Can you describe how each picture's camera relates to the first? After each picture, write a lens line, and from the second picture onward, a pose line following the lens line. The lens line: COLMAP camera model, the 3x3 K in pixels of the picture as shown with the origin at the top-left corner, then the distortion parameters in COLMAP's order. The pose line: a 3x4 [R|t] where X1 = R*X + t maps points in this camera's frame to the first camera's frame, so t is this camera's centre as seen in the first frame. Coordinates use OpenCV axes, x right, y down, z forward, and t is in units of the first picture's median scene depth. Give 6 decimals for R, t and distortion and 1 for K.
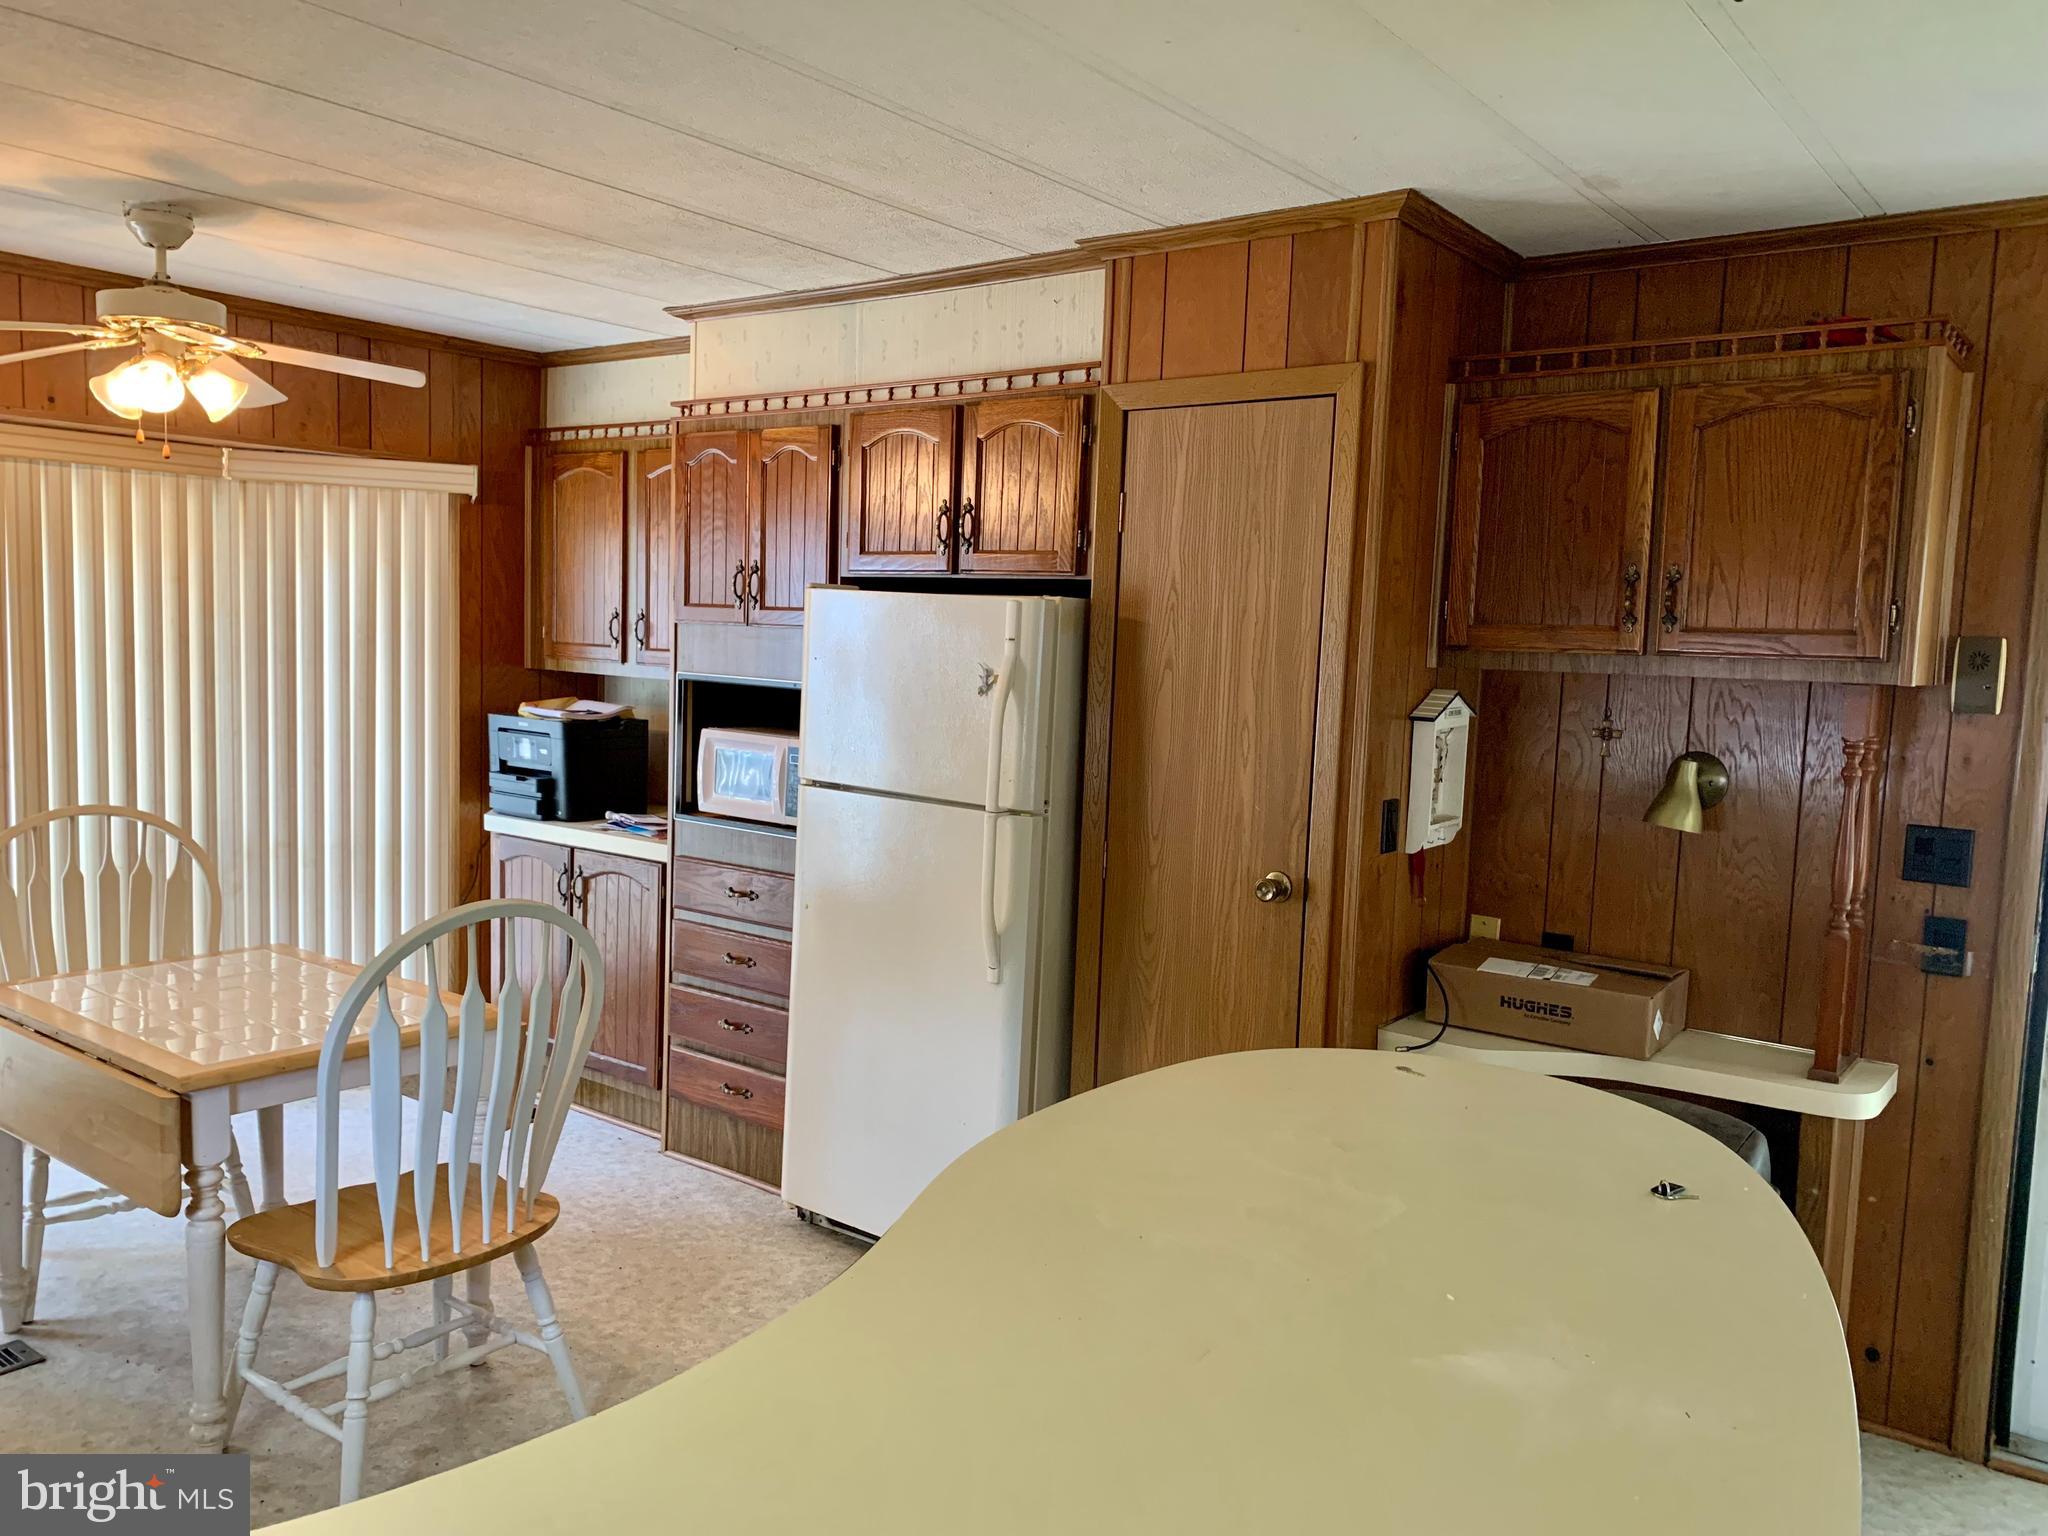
lens RADIAL K [[1550.8, 0, 1024.0], [0, 1550.8, 768.0], [0, 0, 1]] dist [0.085712, -0.141560]
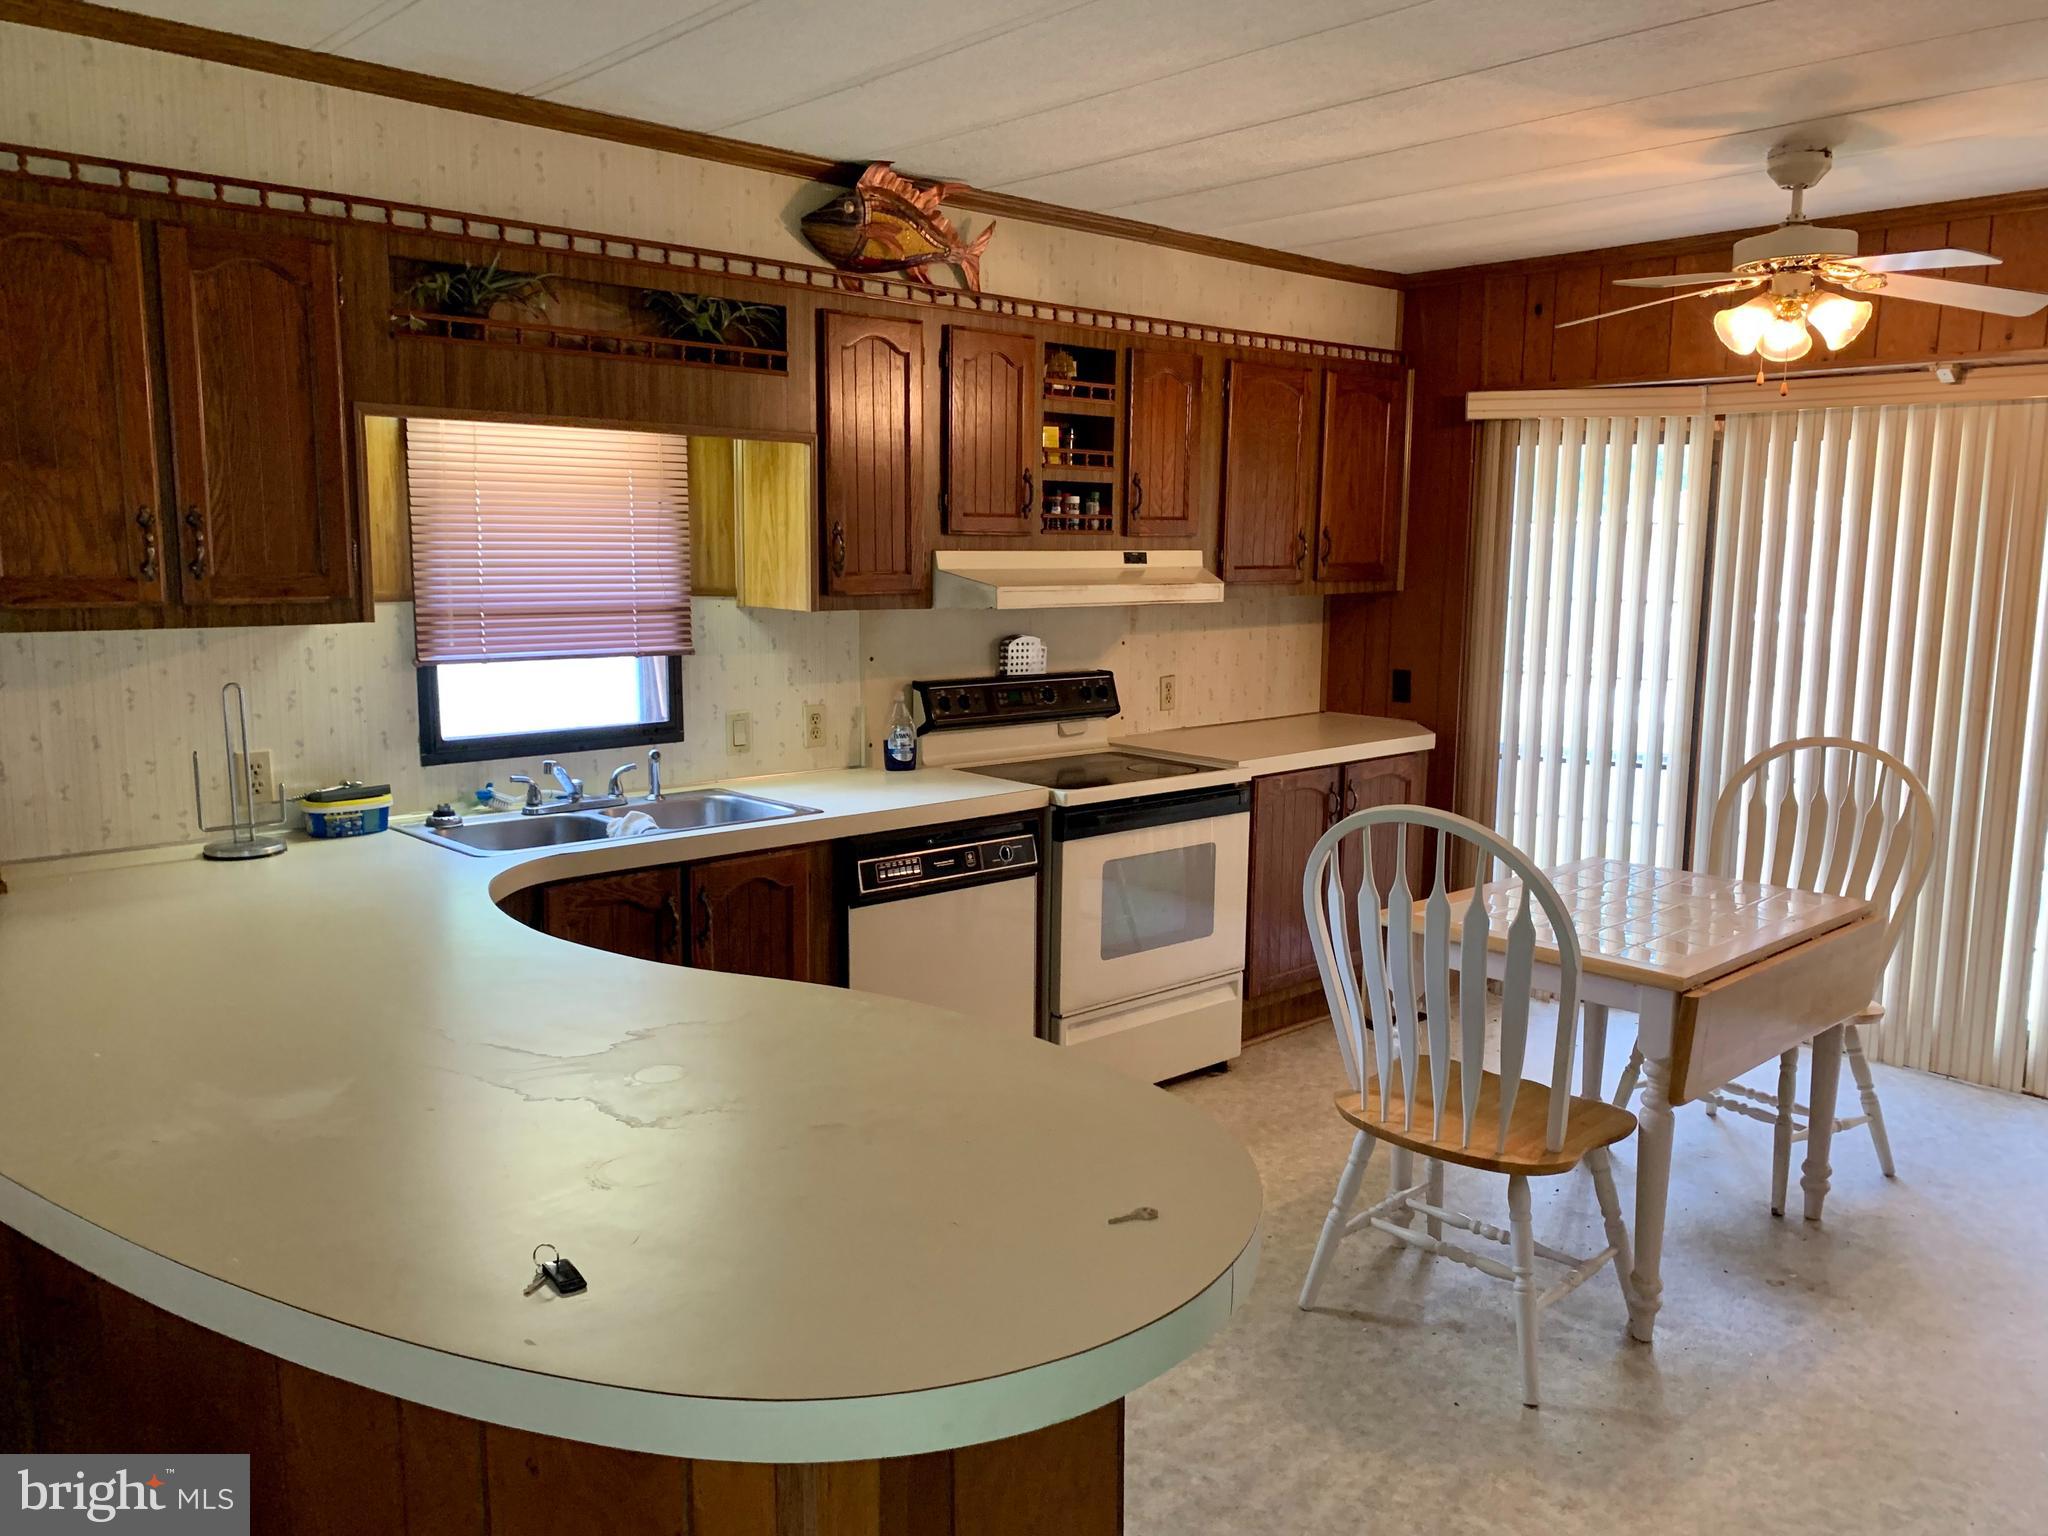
lens RADIAL K [[1550.8, 0, 1024.0], [0, 1550.8, 768.0], [0, 0, 1]] dist [0.085712, -0.141560]
pose [[-0.153153, 0.110418, -0.982014, 0.499119], [-0.103271, 0.986508, 0.127030, -0.032318], [0.982792, 0.120869, -0.139684, 0.627837]]
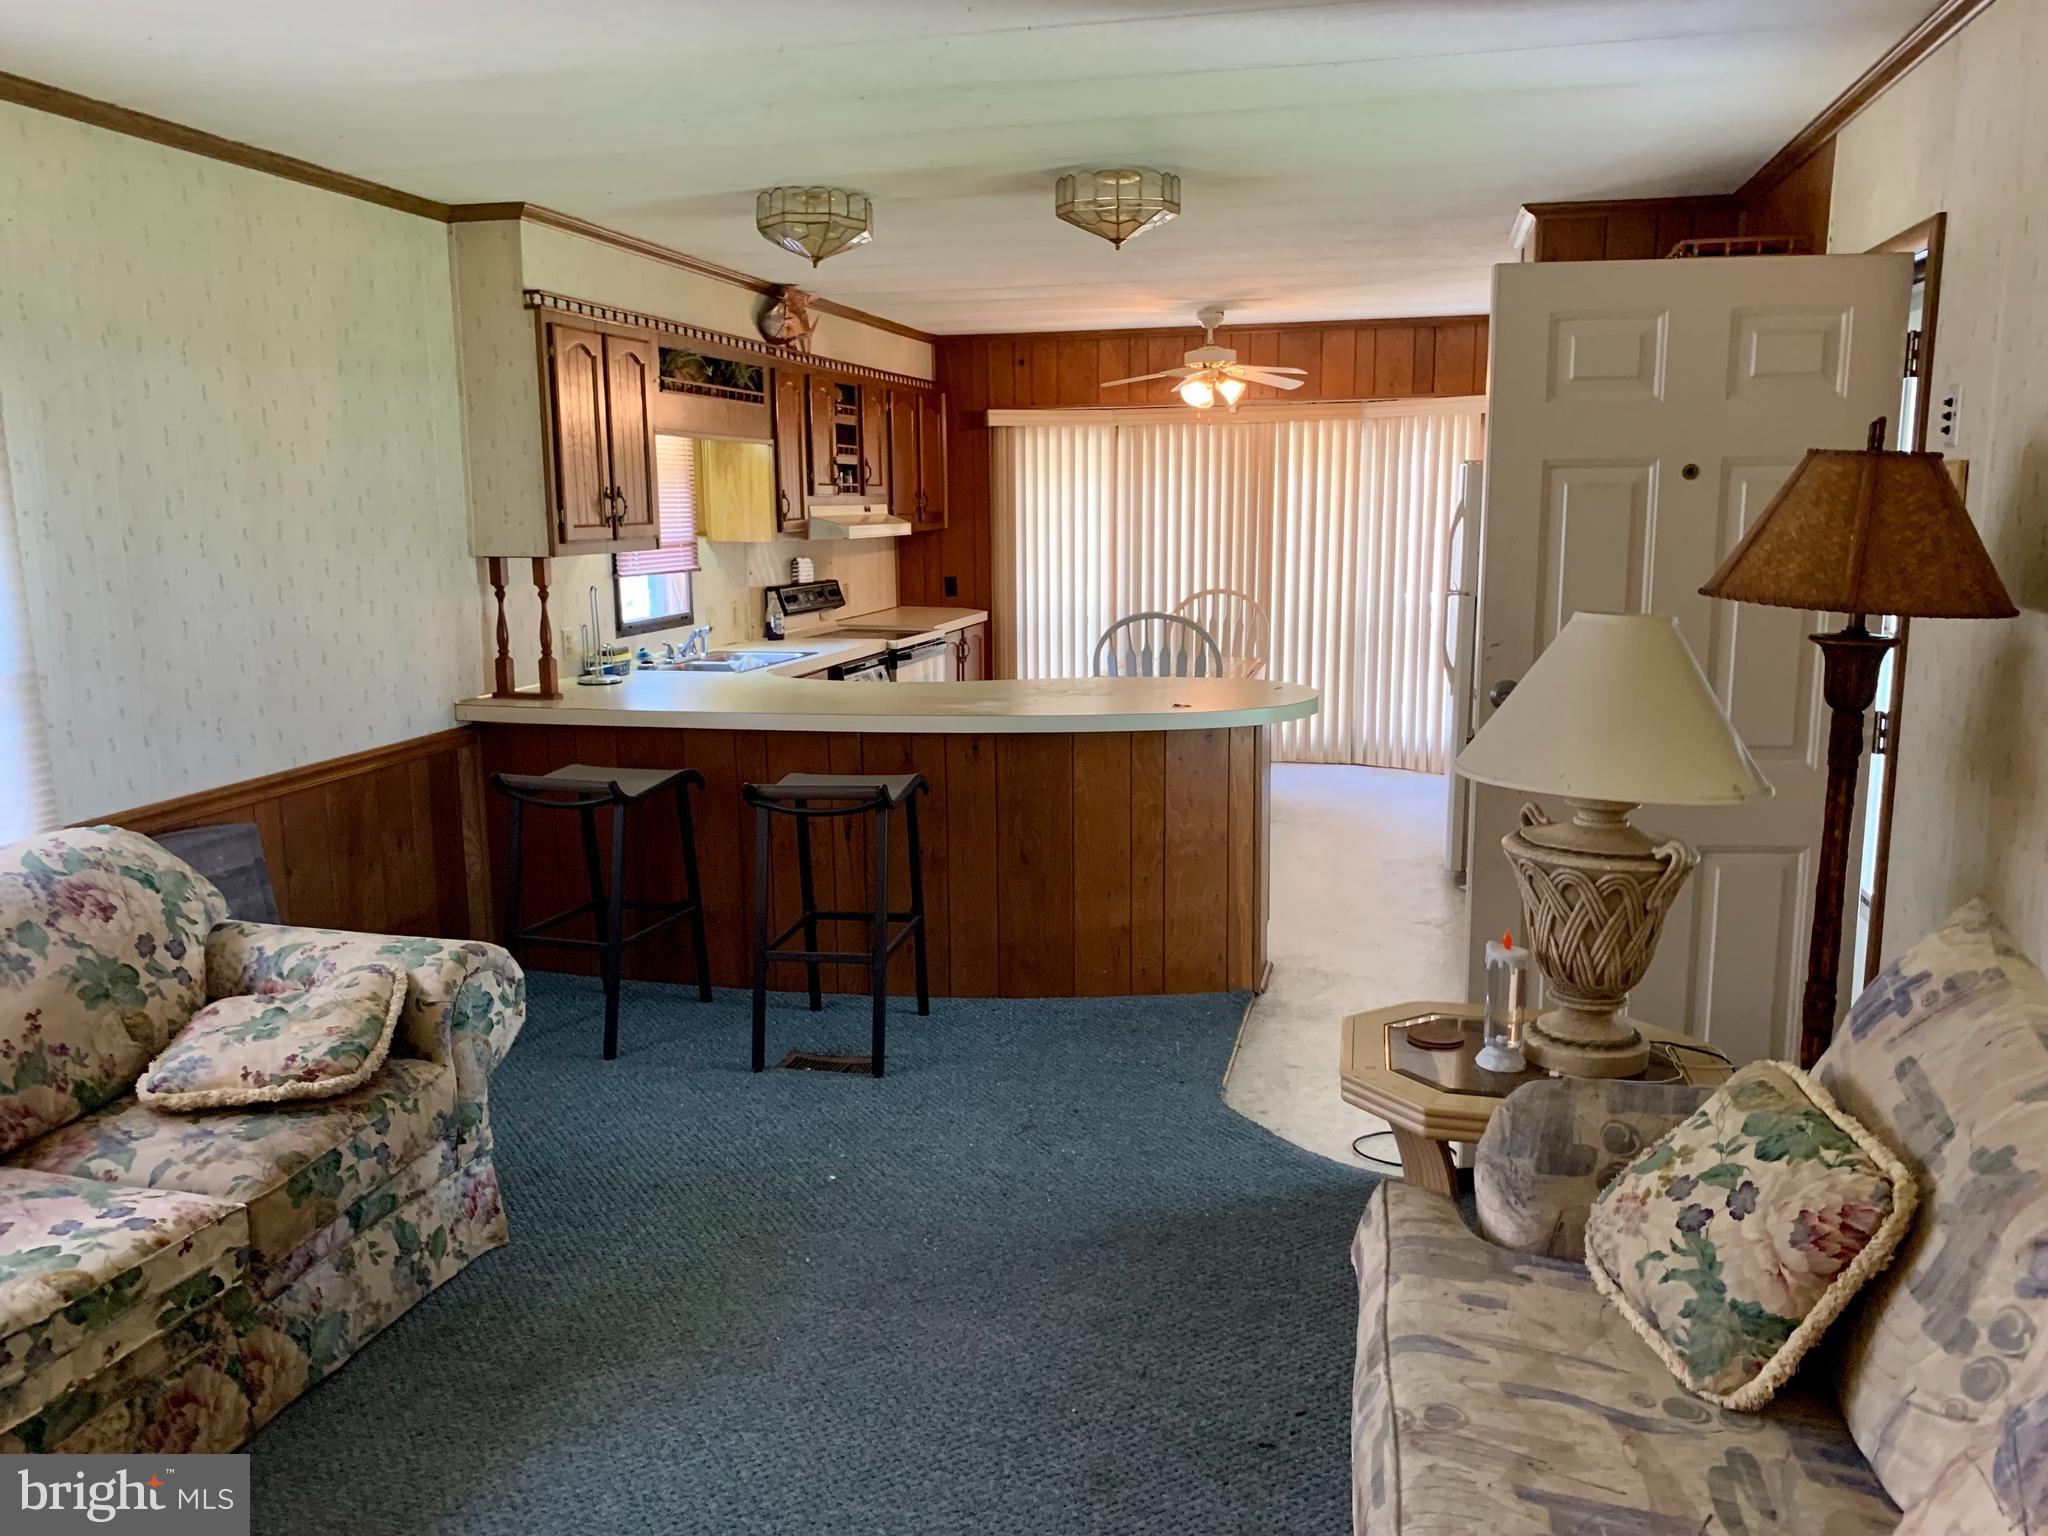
lens RADIAL K [[1550.8, 0, 1024.0], [0, 1550.8, 768.0], [0, 0, 1]] dist [0.085712, -0.141560]
pose [[0.411104, 0.119037, -0.903783, 1.227861], [-0.058540, 0.992838, 0.104139, 0.061253], [0.909707, 0.010095, 0.415128, -0.113401]]
